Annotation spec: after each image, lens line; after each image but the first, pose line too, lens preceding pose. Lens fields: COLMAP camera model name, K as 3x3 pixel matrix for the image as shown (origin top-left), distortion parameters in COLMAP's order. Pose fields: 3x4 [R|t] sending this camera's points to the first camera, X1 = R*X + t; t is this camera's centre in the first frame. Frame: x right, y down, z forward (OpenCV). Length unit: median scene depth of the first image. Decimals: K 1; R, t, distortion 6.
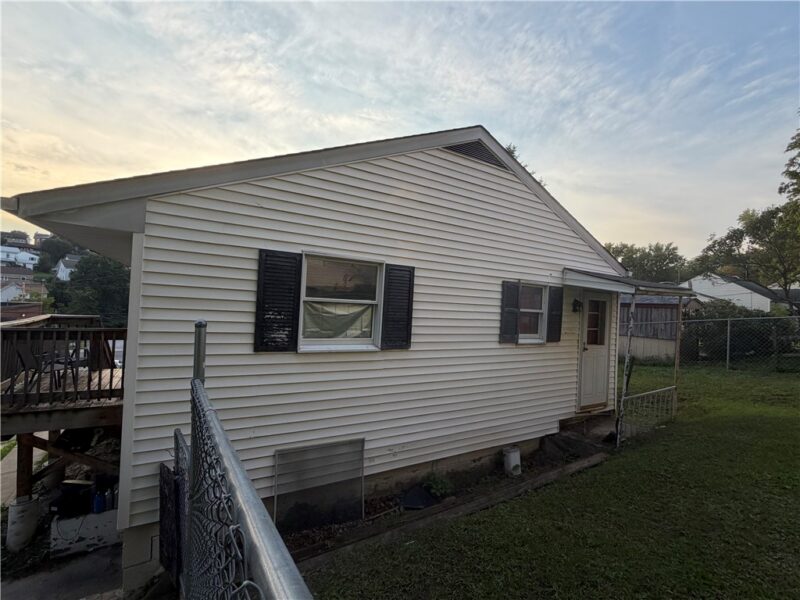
lens RADIAL K [[353.0, 0, 400.0], [0, 353.0, 300.0], [0, 0, 1]] dist [0.011287, -0.000167]
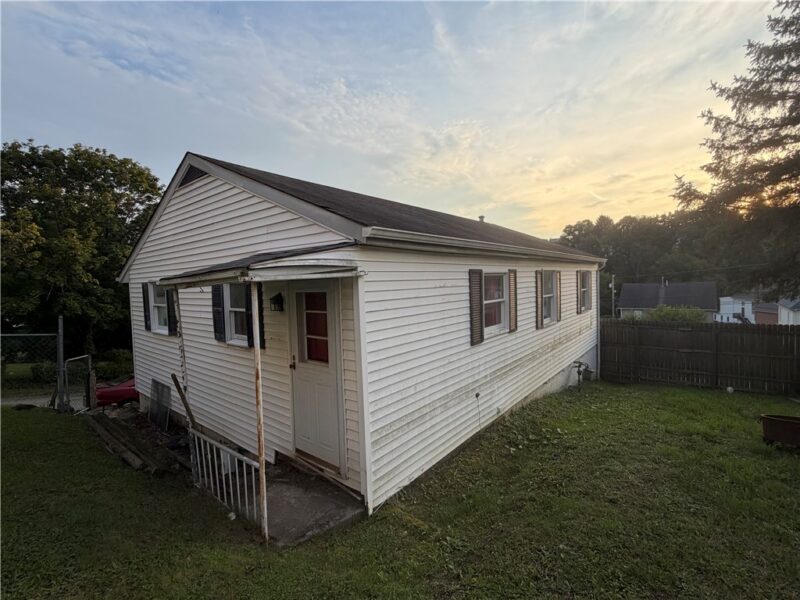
lens RADIAL K [[353.0, 0, 400.0], [0, 353.0, 300.0], [0, 0, 1]] dist [0.011287, -0.000167]
pose [[0.352063, -0.013077, -0.935885, 1.192104], [0.057684, 0.998305, 0.007751, 0.021415], [0.934197, -0.056714, 0.352221, 0.937633]]
